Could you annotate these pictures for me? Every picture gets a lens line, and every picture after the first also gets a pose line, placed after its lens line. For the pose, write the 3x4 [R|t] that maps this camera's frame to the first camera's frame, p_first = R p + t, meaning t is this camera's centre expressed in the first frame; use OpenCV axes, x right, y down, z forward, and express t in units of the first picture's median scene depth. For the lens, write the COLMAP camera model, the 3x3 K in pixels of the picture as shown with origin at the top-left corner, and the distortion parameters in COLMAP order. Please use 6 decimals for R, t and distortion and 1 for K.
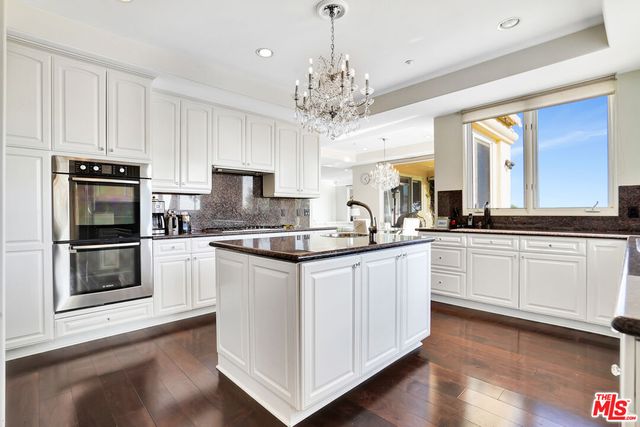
lens RADIAL K [[312.9, 0, 322.2], [0, 312.9, 214.4], [0, 0, 1]] dist [-0.003196, -0.000362]
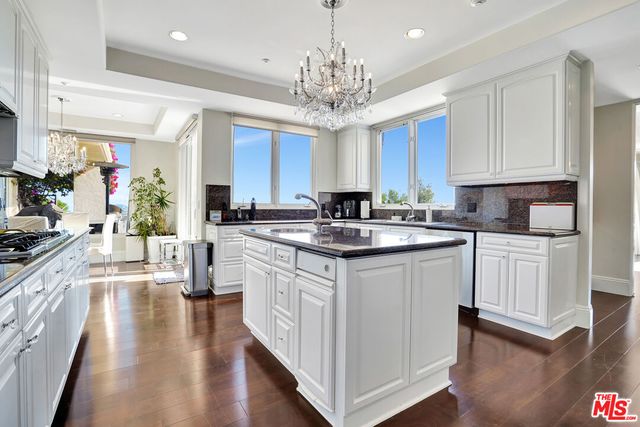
lens RADIAL K [[293.7, 0, 315.4], [0, 293.7, 208.1], [0, 0, 1]] dist [-0.017735, 0.000390]
pose [[0.210113, -0.000190, 0.977677, -0.262254], [0.000161, 1.000000, 0.000160, -0.000217], [-0.977677, 0.000124, 0.210113, 0.271413]]
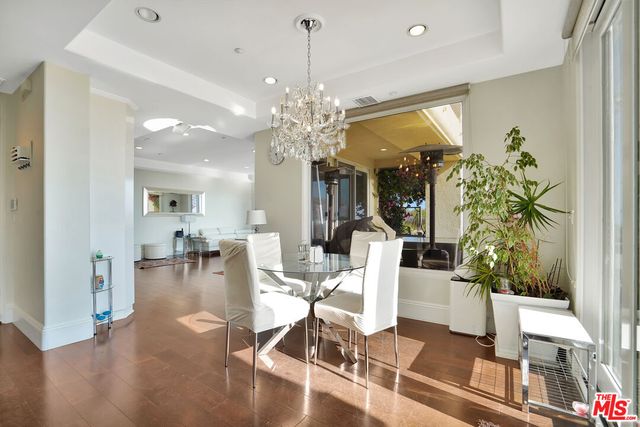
lens RADIAL K [[293.7, 0, 314.7], [0, 293.7, 214.3], [0, 0, 1]] dist [-0.017735, 0.000390]
pose [[0.984208, 0.007220, 0.176869, 0.128955], [-0.004241, 0.999843, -0.017217, -0.005074], [-0.176966, 0.016195, 0.984084, 0.564836]]
